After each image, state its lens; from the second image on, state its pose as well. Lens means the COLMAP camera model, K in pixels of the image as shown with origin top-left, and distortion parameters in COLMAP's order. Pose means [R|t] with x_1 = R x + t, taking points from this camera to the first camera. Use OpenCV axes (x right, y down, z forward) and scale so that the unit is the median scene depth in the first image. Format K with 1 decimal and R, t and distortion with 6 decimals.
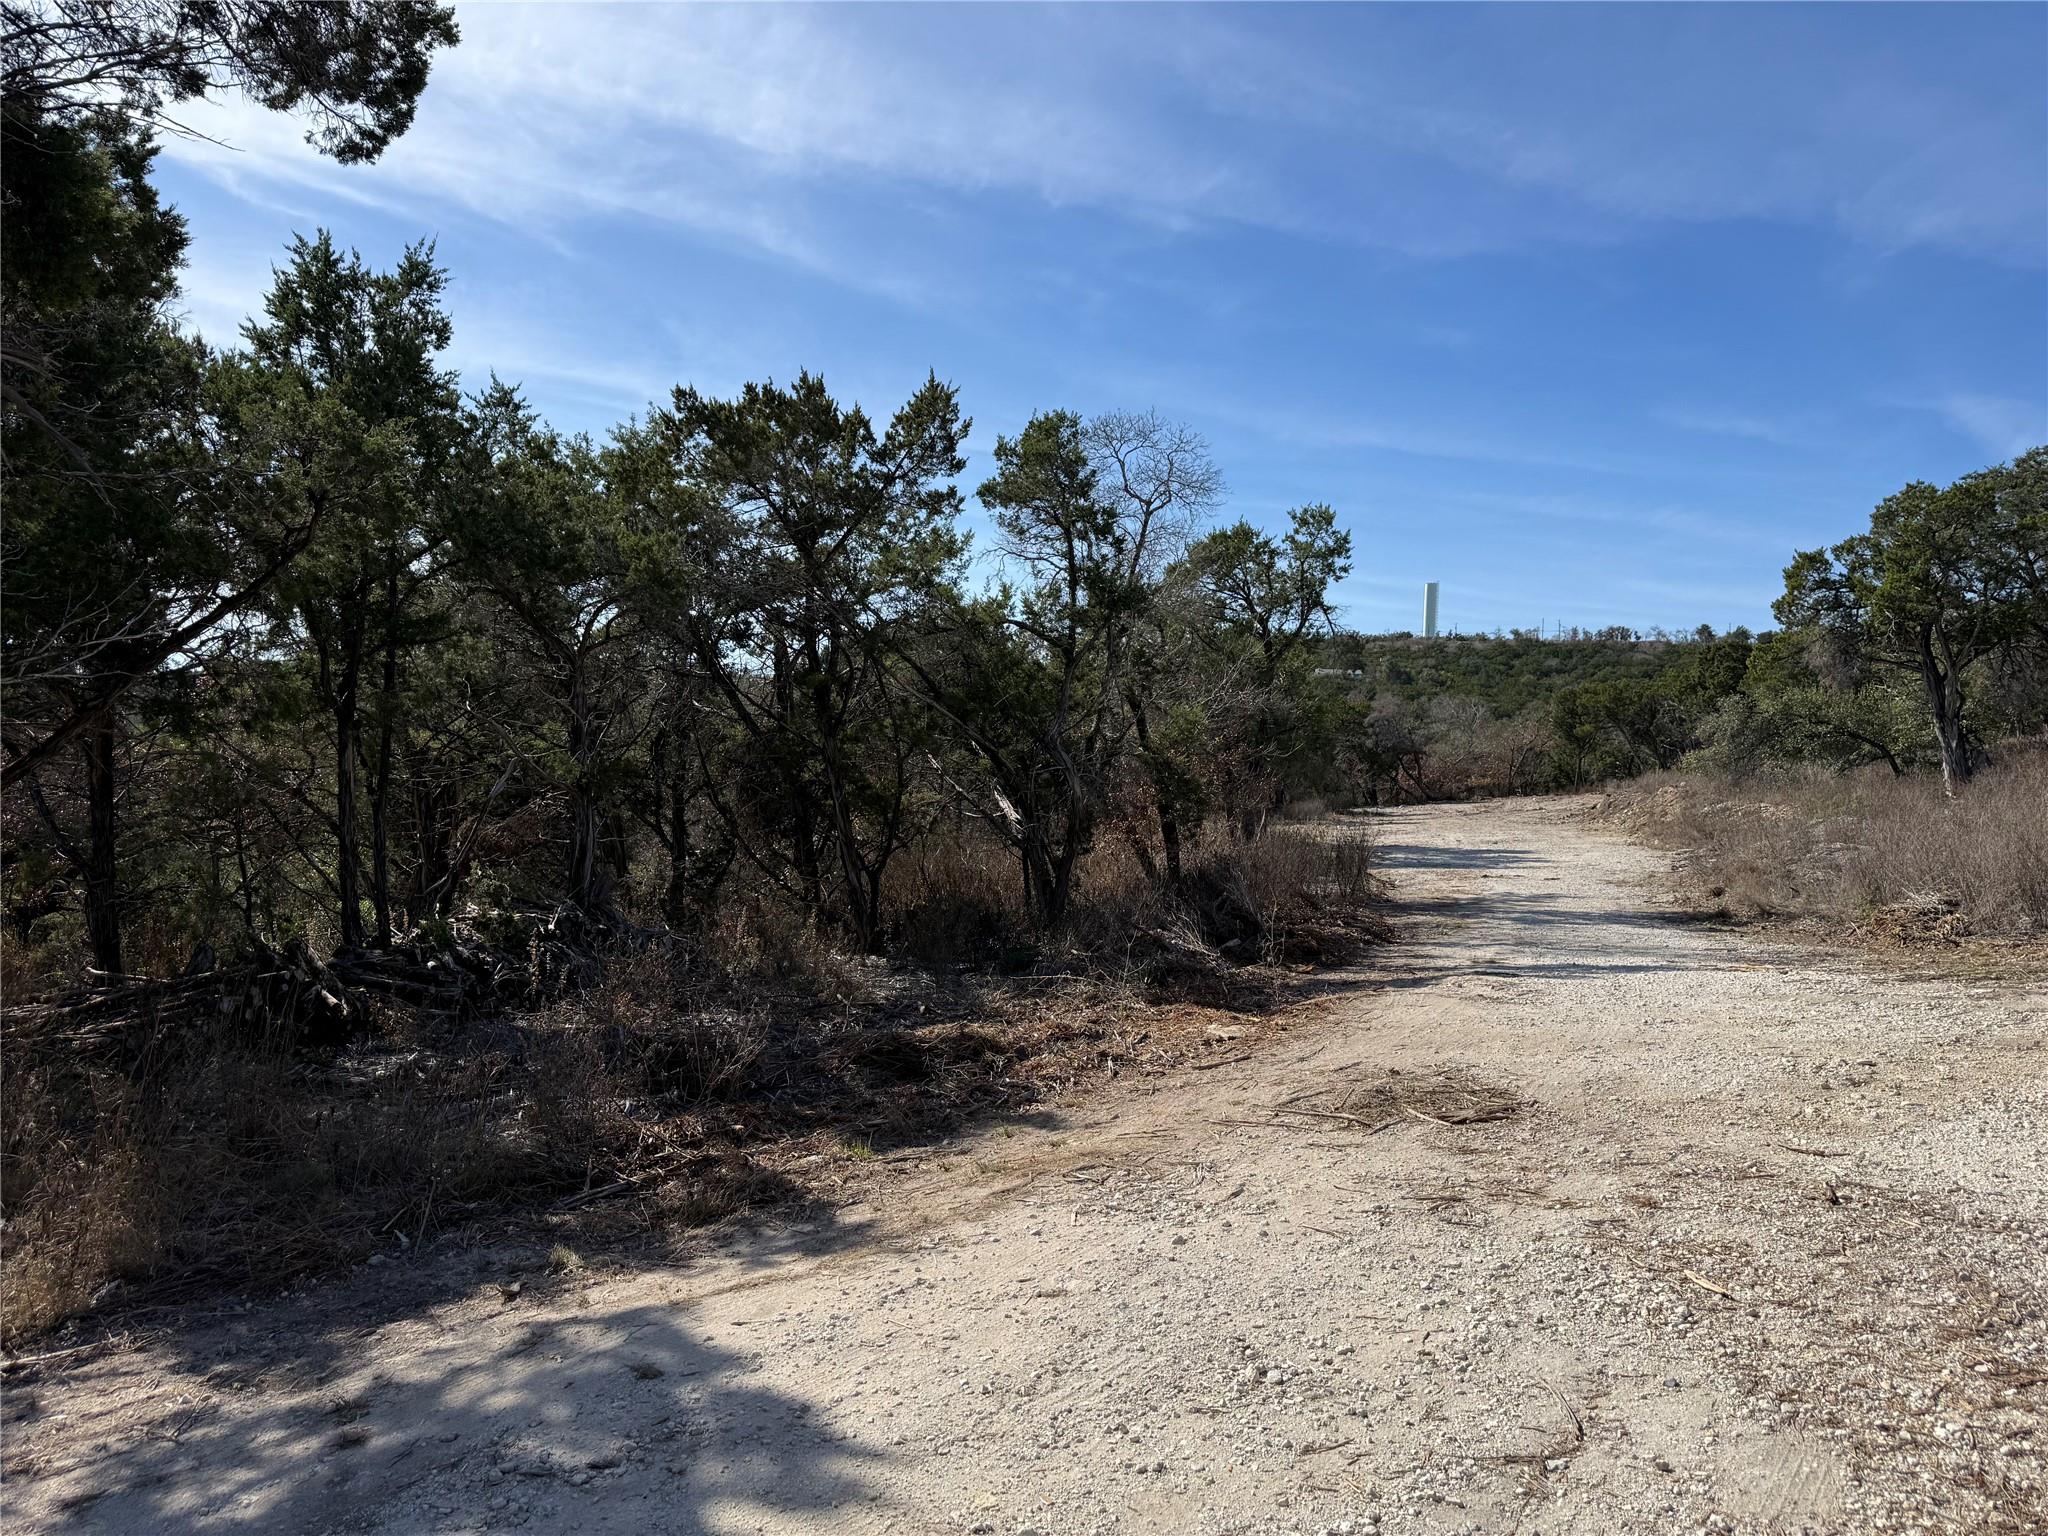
lens RADIAL K [[1437.5, 0, 1036.4], [0, 1437.5, 784.0], [0, 0, 1]] dist [0.040136, -0.024073]
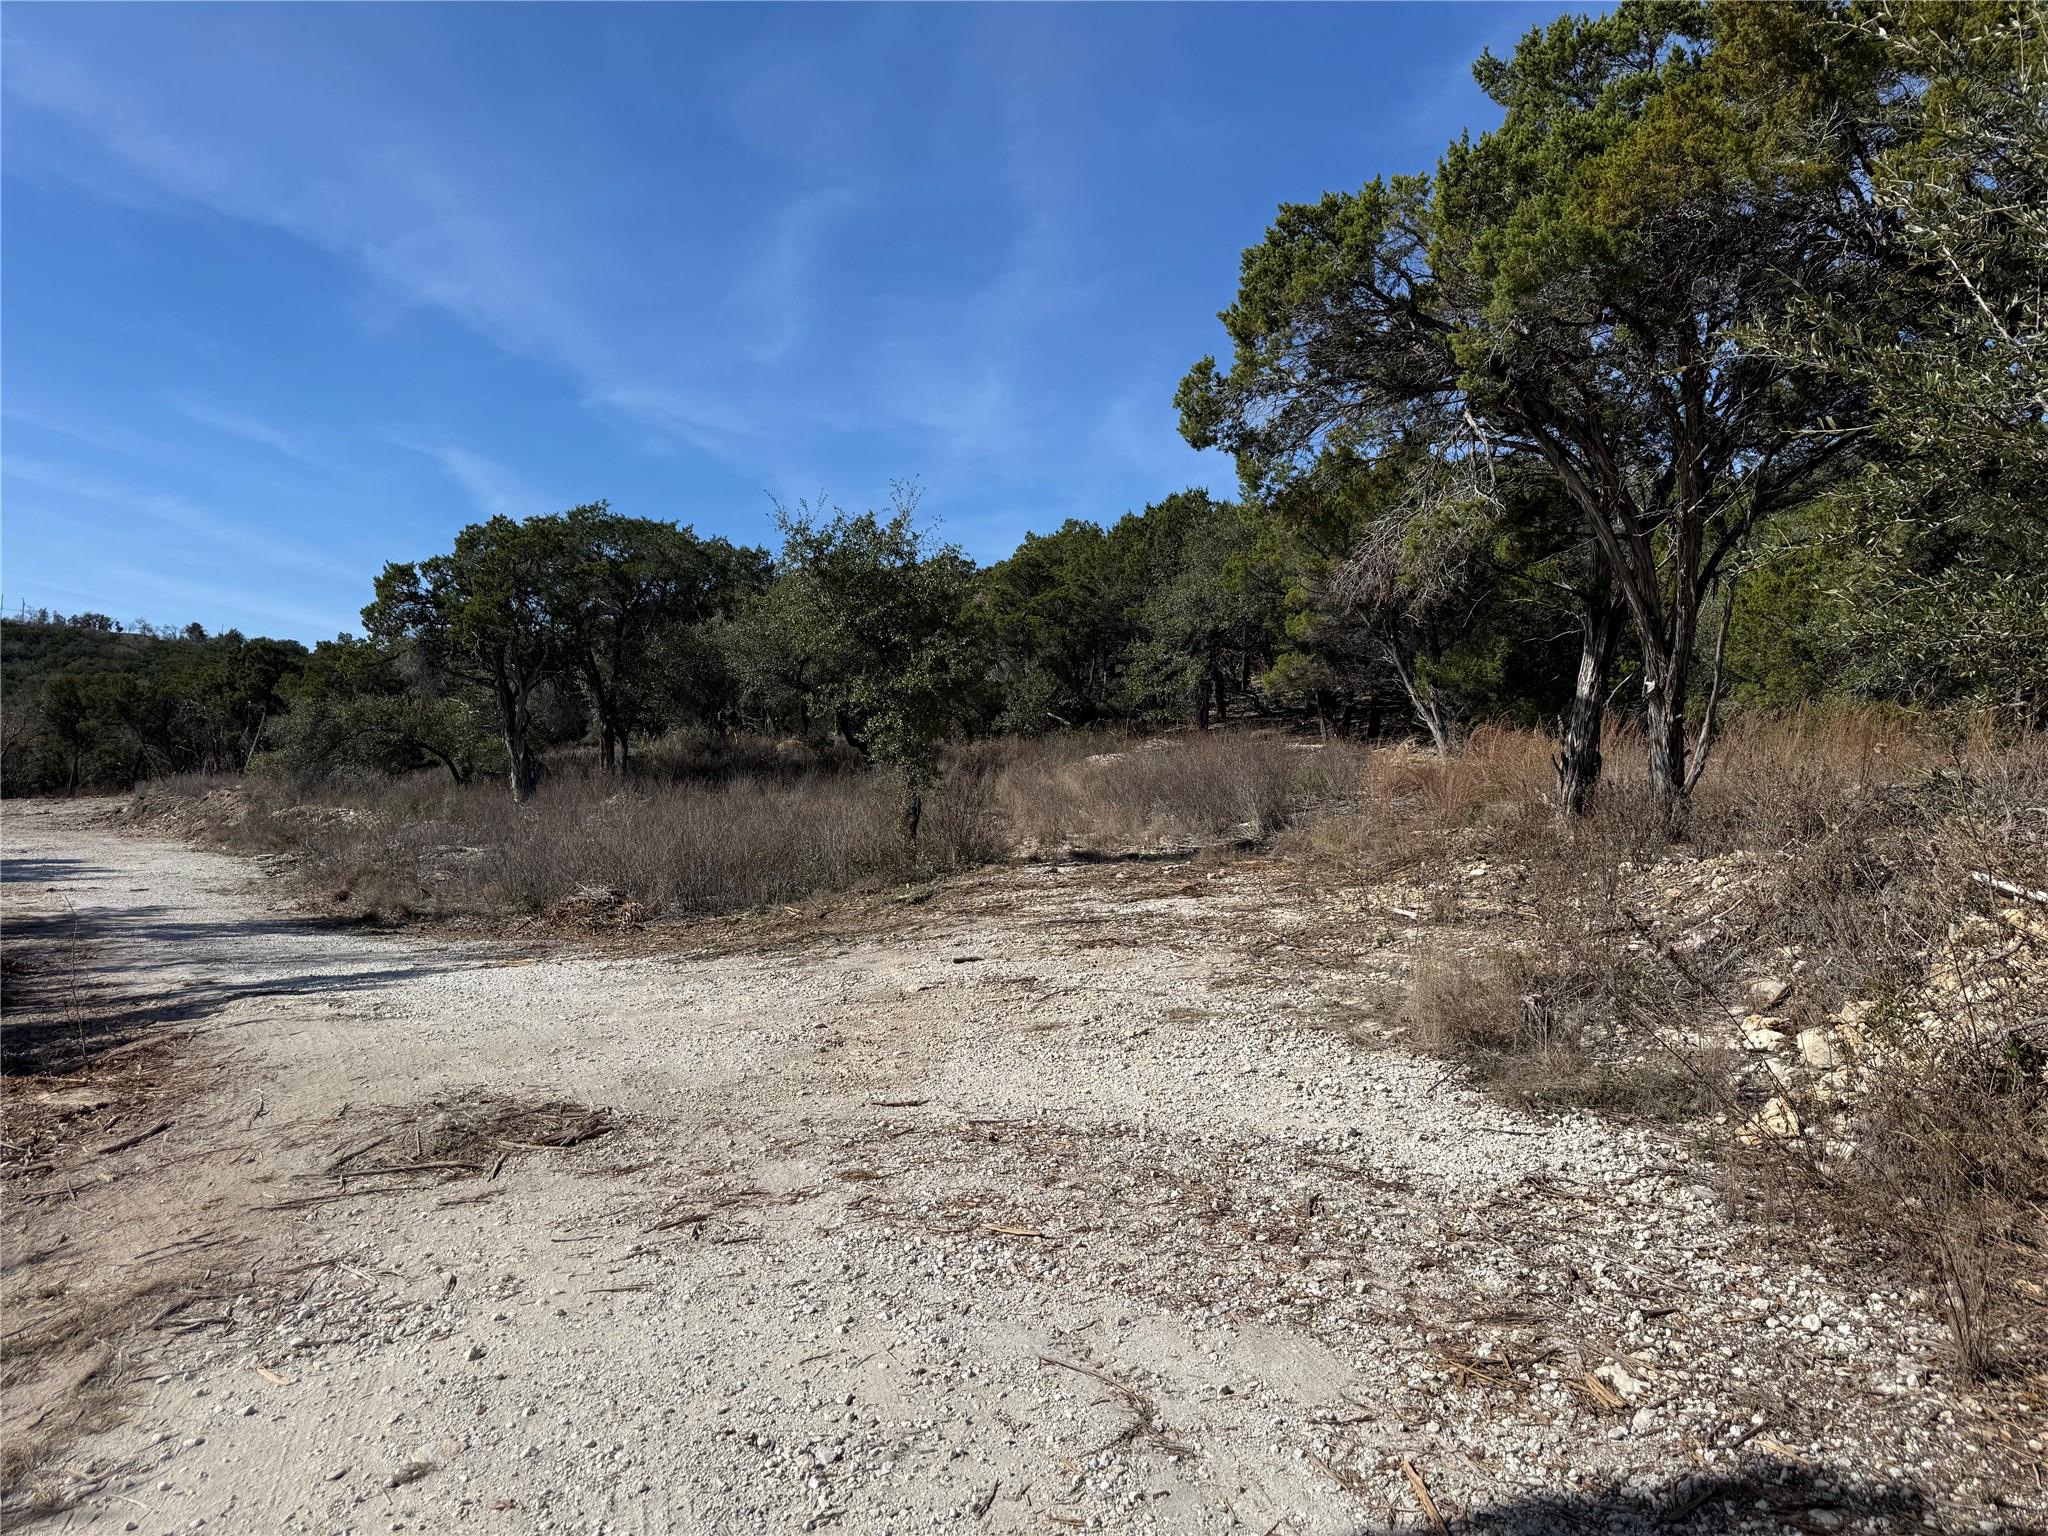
lens RADIAL K [[1437.5, 0, 1015.3], [0, 1437.5, 775.3], [0, 0, 1]] dist [0.040136, -0.024073]
pose [[0.577145, 0.029857, 0.816096, -0.051299], [-0.020318, 0.999547, -0.022200, 0.004131], [-0.816389, -0.003768, 0.577490, 0.048496]]
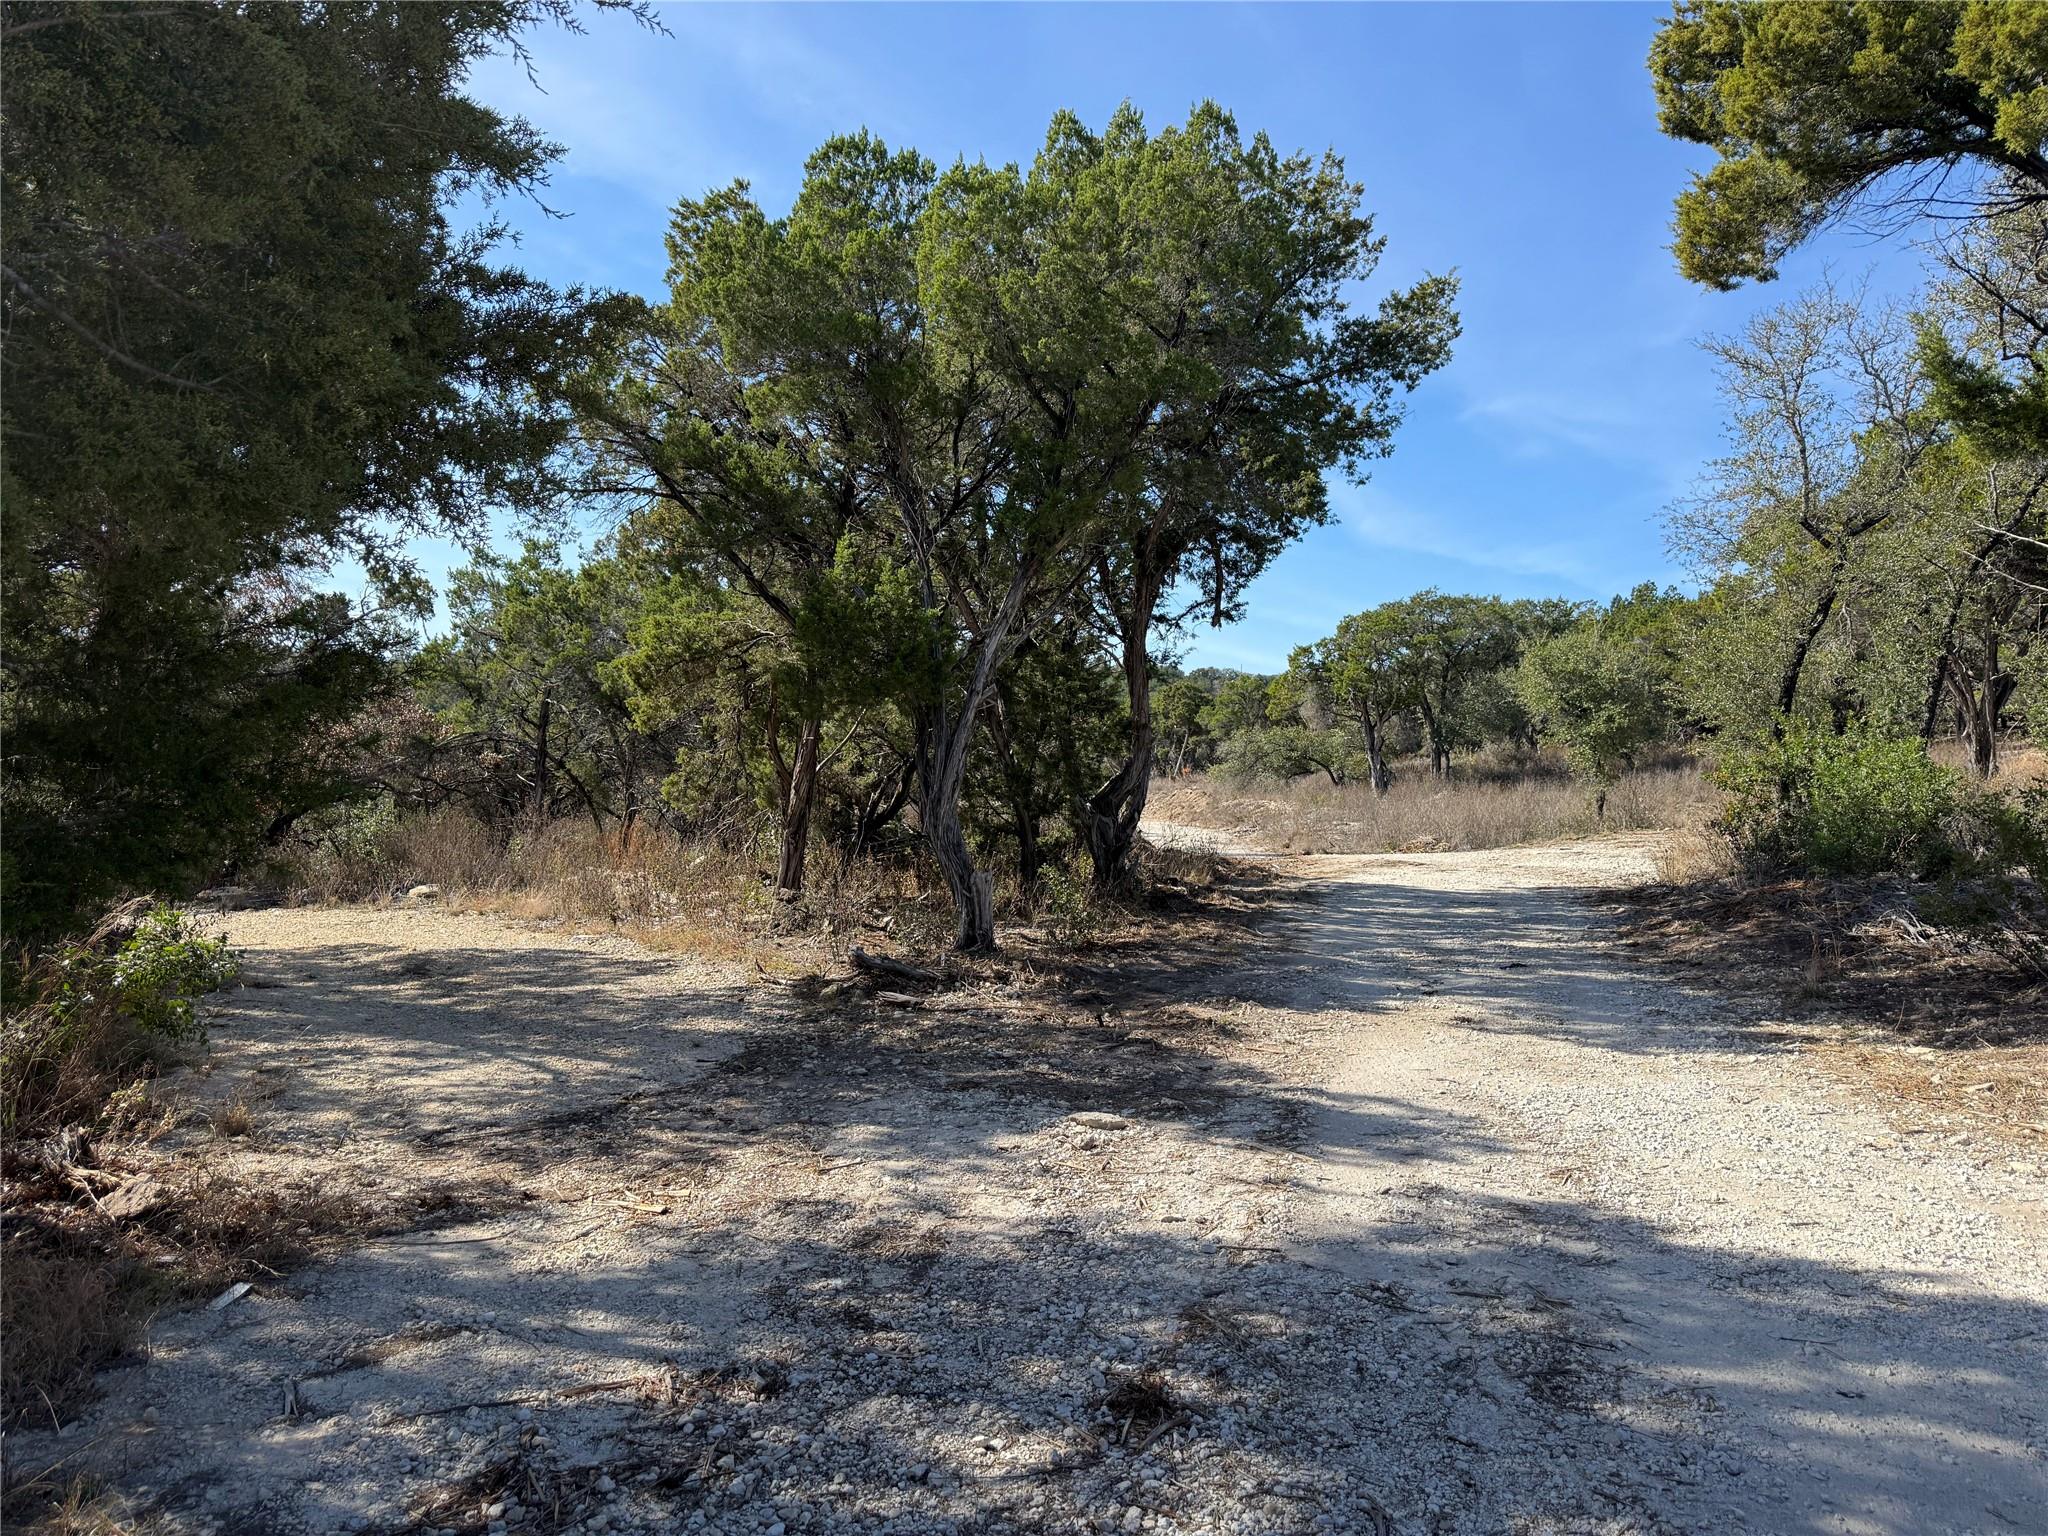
lens RADIAL K [[1437.5, 0, 1002.5], [0, 1437.5, 784.6], [0, 0, 1]] dist [0.040136, -0.024073]
pose [[0.927206, 0.028834, 0.373441, -0.378659], [-0.028954, 0.999567, -0.005289, 0.014089], [-0.373432, -0.005909, 0.927639, -0.370141]]
